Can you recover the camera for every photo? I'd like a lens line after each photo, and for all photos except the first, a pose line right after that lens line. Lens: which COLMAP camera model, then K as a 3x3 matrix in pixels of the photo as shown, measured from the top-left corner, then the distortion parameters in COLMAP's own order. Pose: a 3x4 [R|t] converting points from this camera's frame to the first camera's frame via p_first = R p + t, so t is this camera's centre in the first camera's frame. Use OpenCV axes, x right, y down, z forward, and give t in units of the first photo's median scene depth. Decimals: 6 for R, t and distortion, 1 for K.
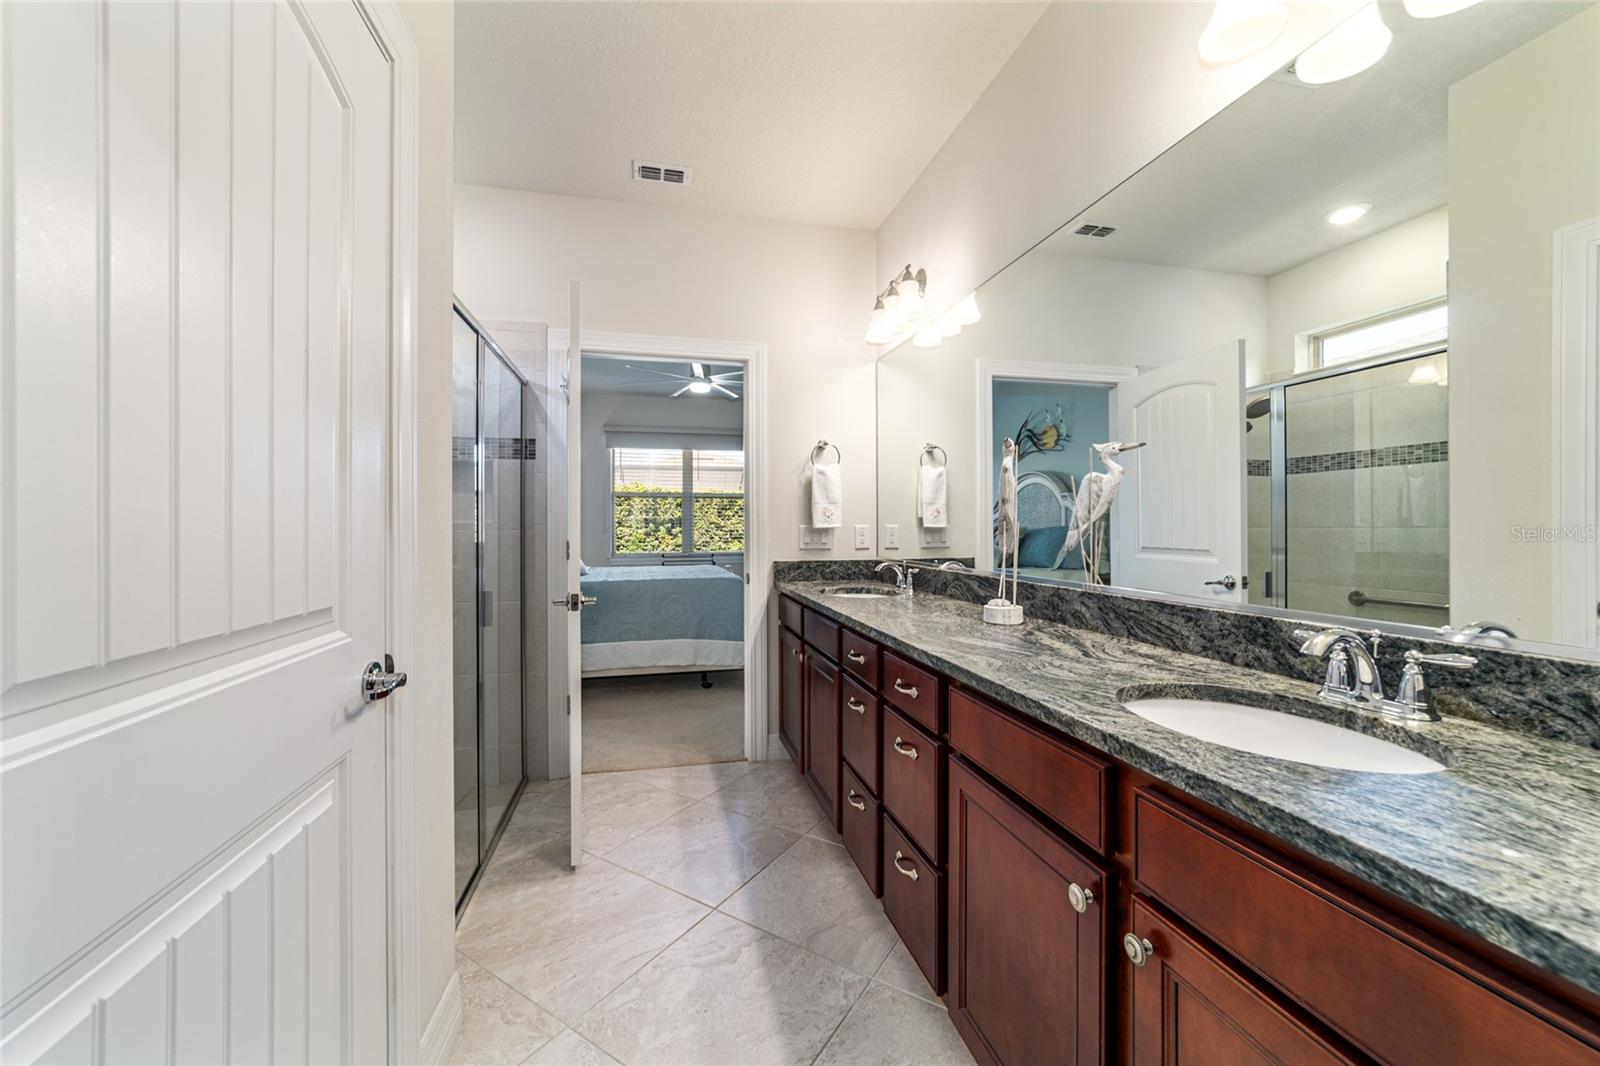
lens RADIAL K [[616.5, 0, 800.5], [0, 616.5, 524.7], [0, 0, 1]] dist [-0.017669, 0.008096]
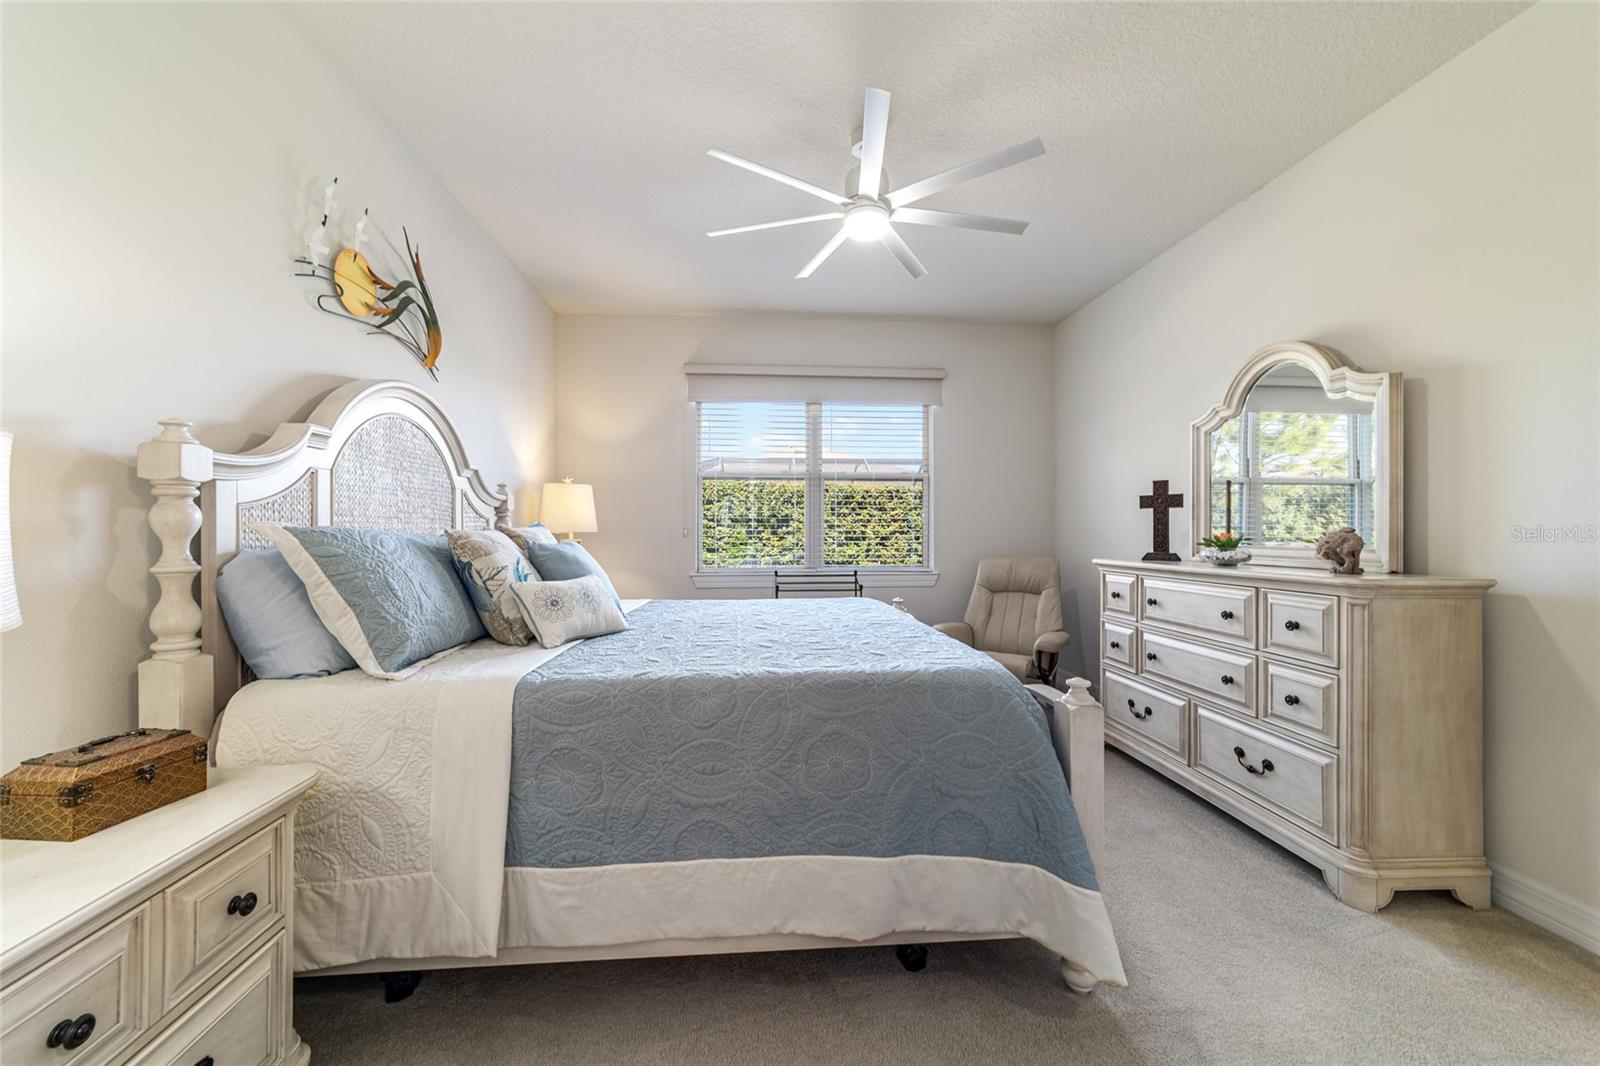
lens RADIAL K [[616.5, 0, 800.5], [0, 616.5, 524.7], [0, 0, 1]] dist [-0.017669, 0.008096]
pose [[0.987612, 0.003539, -0.156875, -0.103048], [-0.003463, 0.999994, 0.000761, 0.000680], [0.156877, -0.000208, 0.987618, 0.399847]]
